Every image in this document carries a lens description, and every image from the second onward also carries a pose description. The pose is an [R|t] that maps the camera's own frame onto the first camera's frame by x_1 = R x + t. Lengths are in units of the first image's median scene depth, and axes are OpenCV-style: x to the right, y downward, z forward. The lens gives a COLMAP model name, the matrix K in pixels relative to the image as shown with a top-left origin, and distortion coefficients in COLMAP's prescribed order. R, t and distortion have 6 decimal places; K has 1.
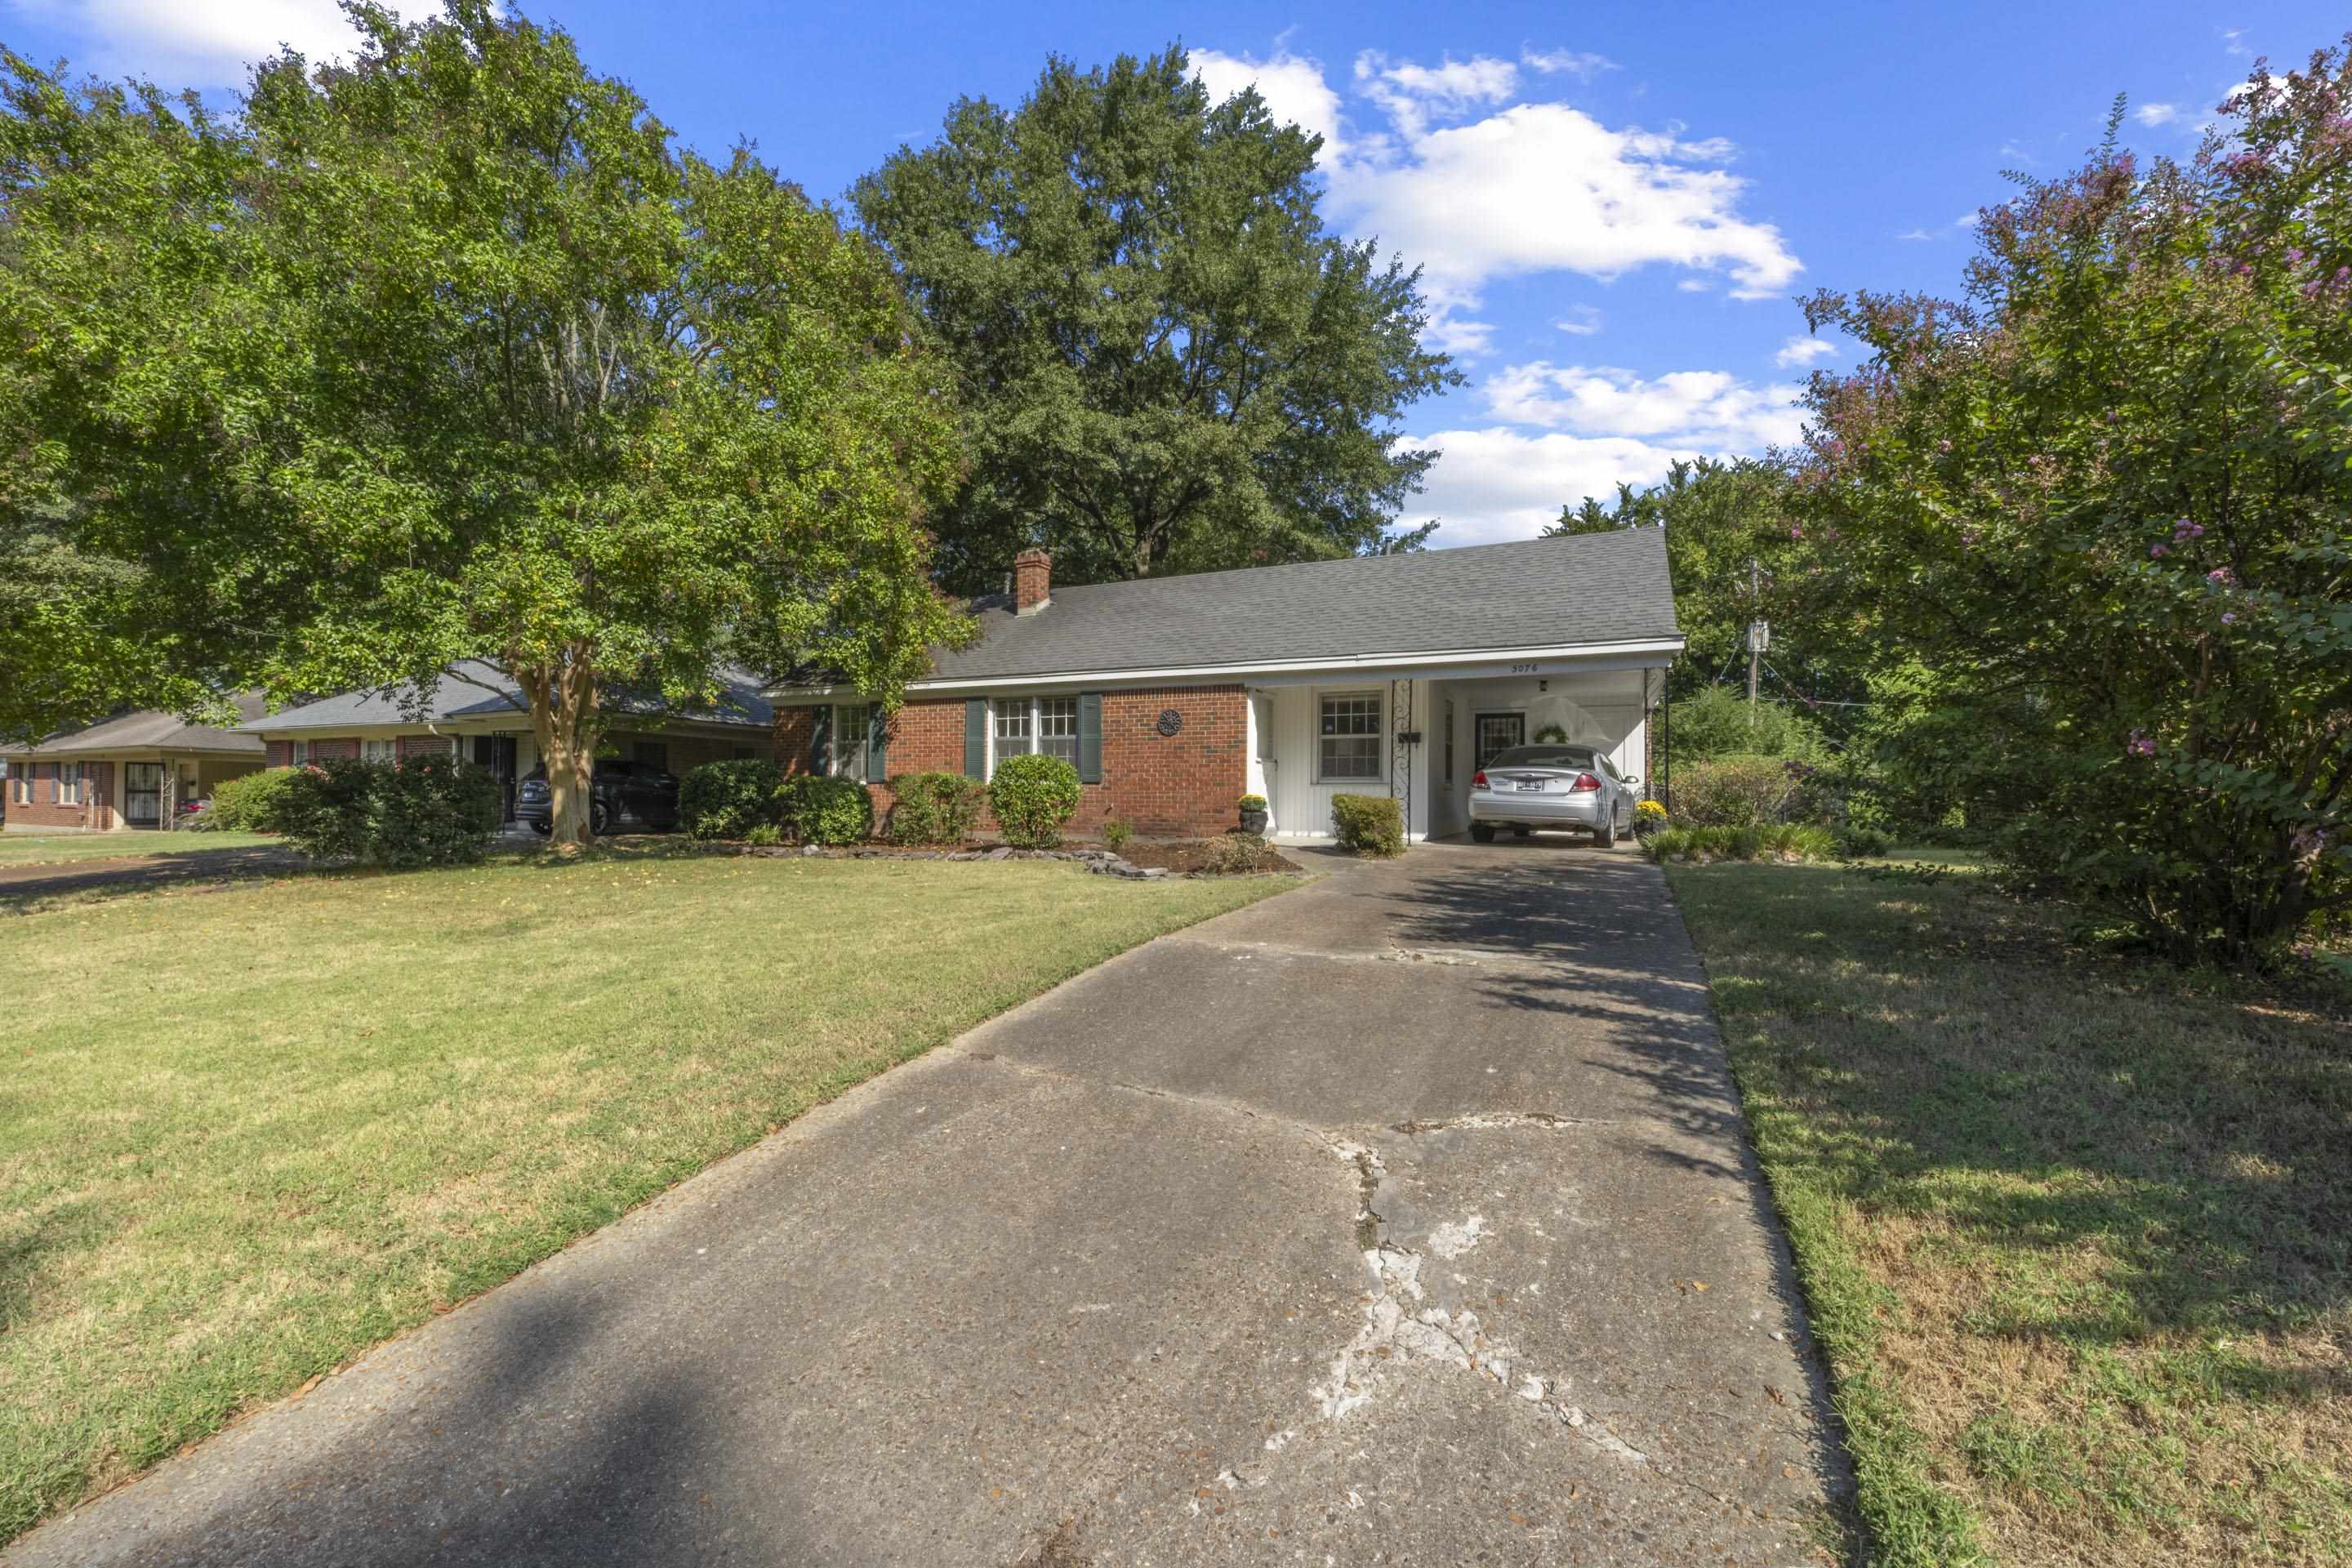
lens RADIAL K [[959.4, 0, 1188.8], [0, 959.4, 808.9], [0, 0, 1]] dist [-0.013110, -0.000036]
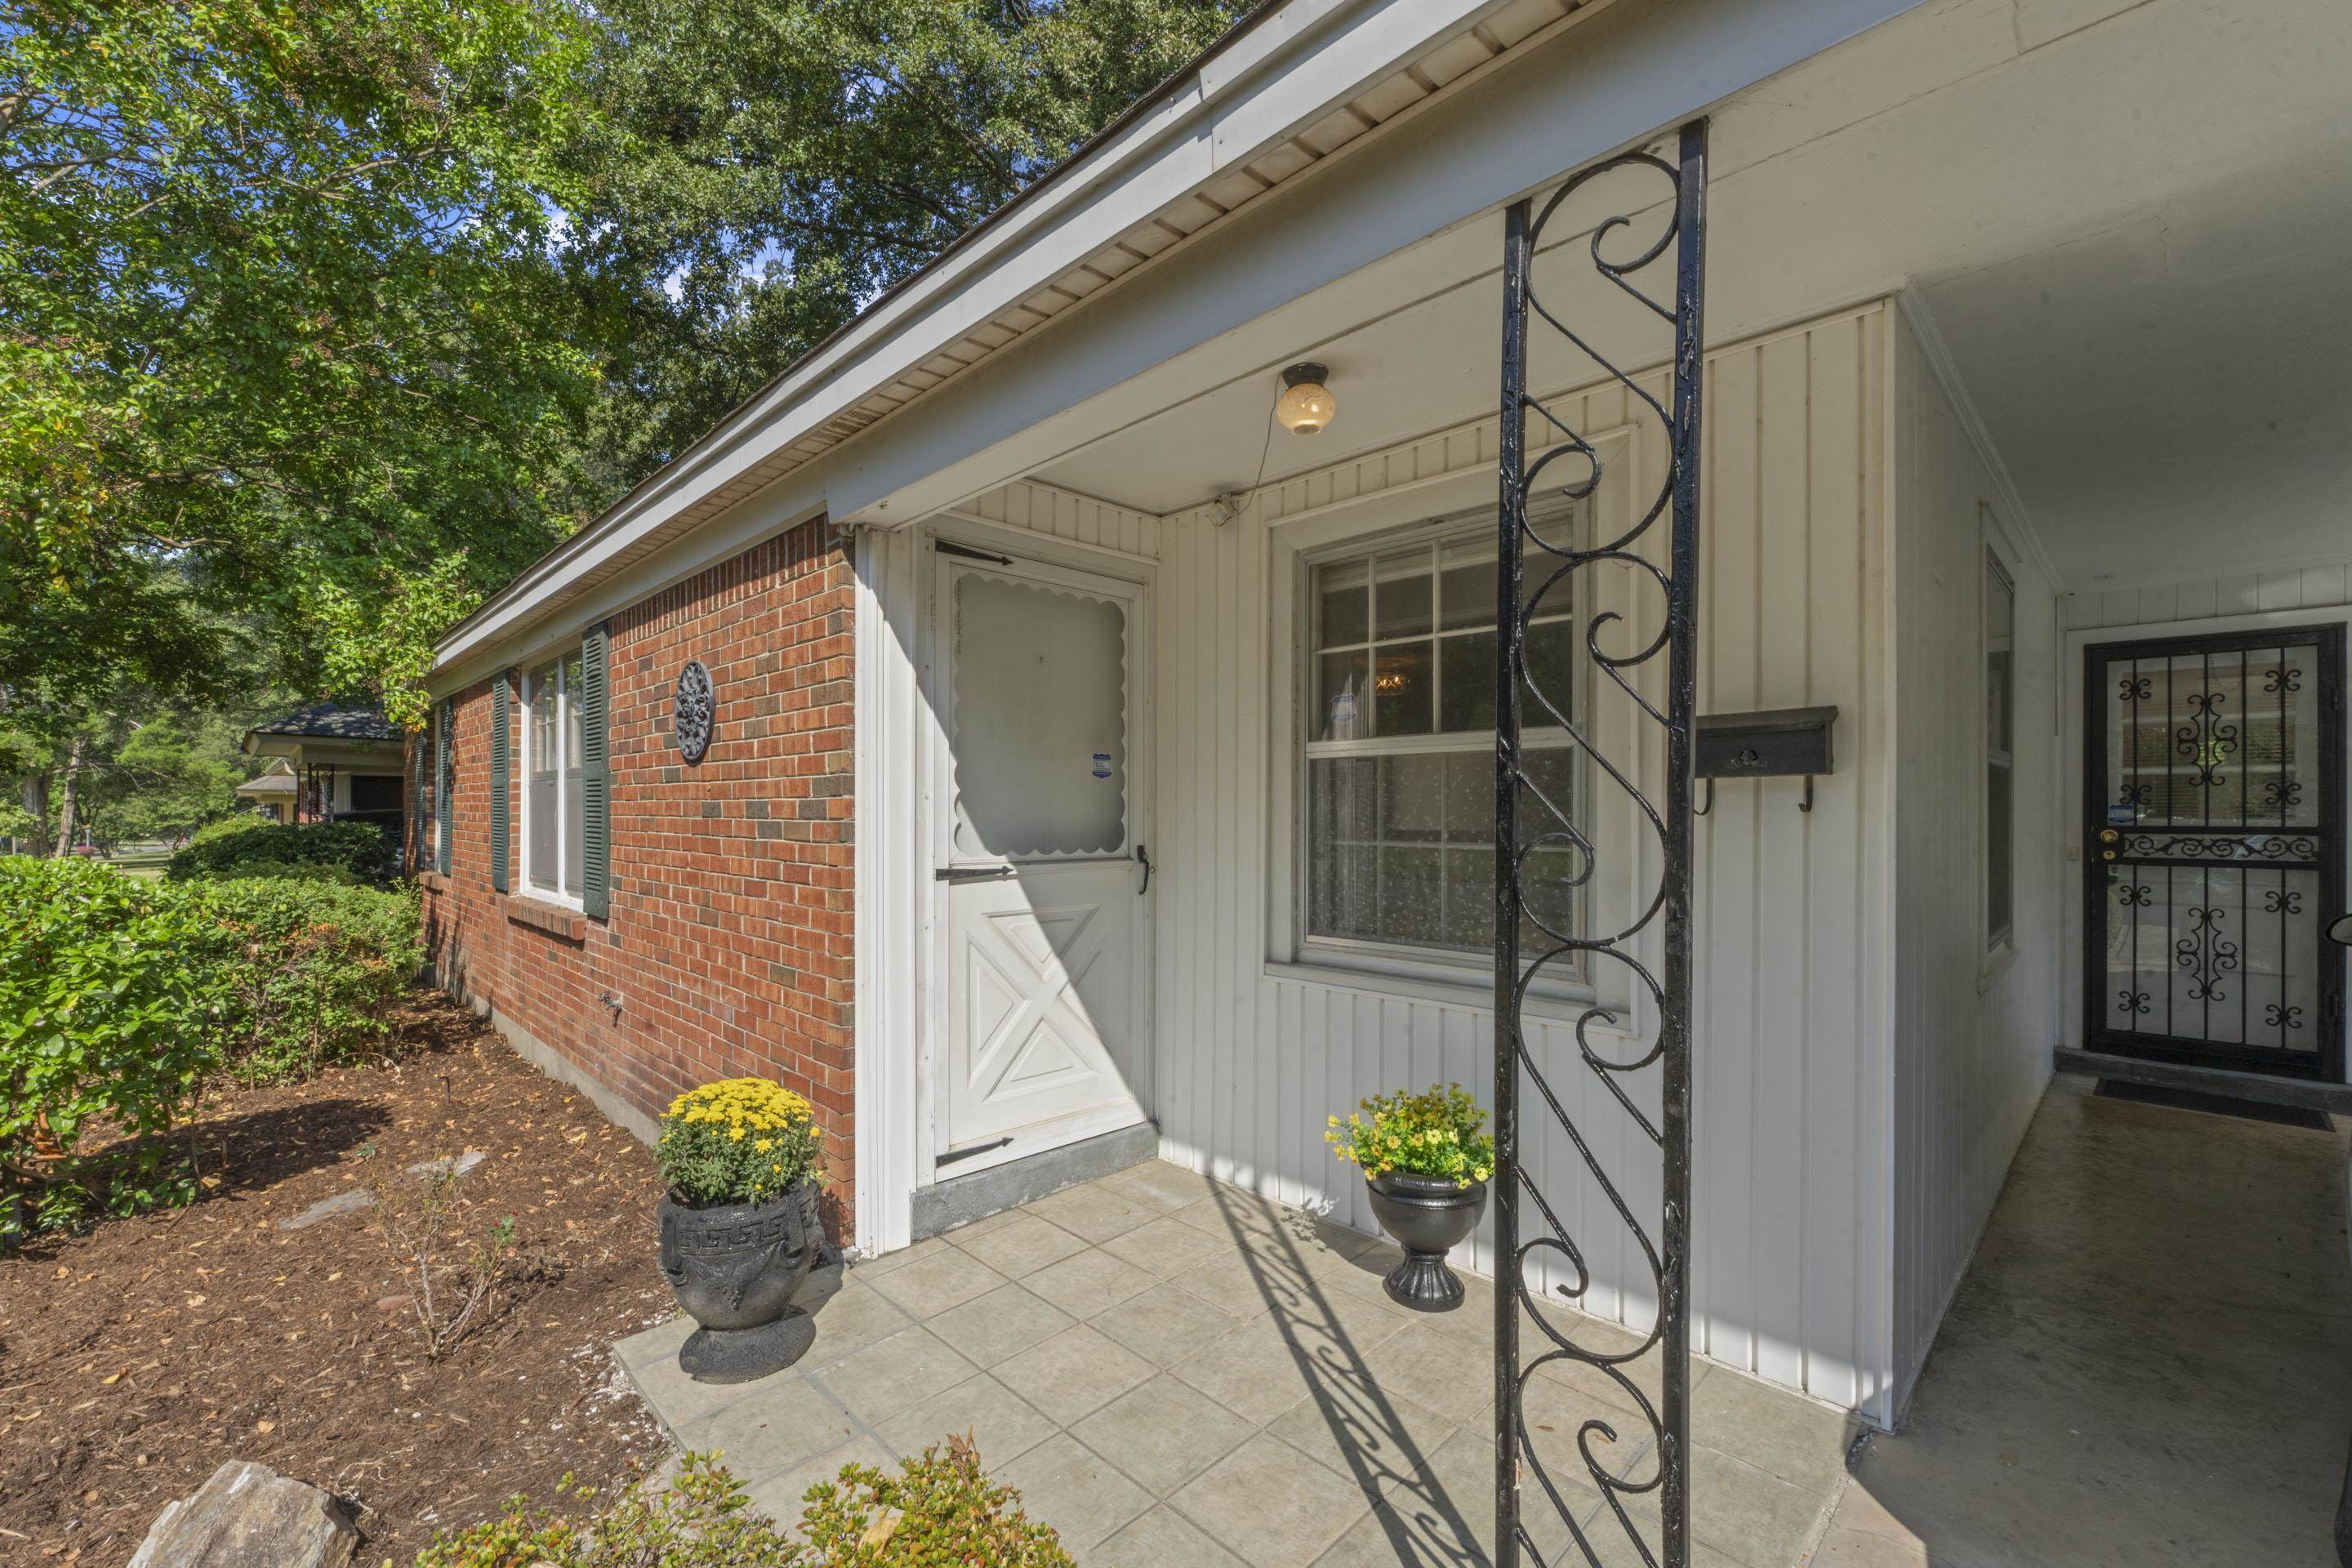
lens RADIAL K [[959.4, 0, 1188.8], [0, 959.4, 808.9], [0, 0, 1]] dist [-0.013110, -0.000036]
pose [[0.931922, 0.000959, -0.362659, 0.185186], [-0.003295, 0.999978, -0.005823, -0.057836], [0.362645, 0.006621, 0.931904, 0.759596]]
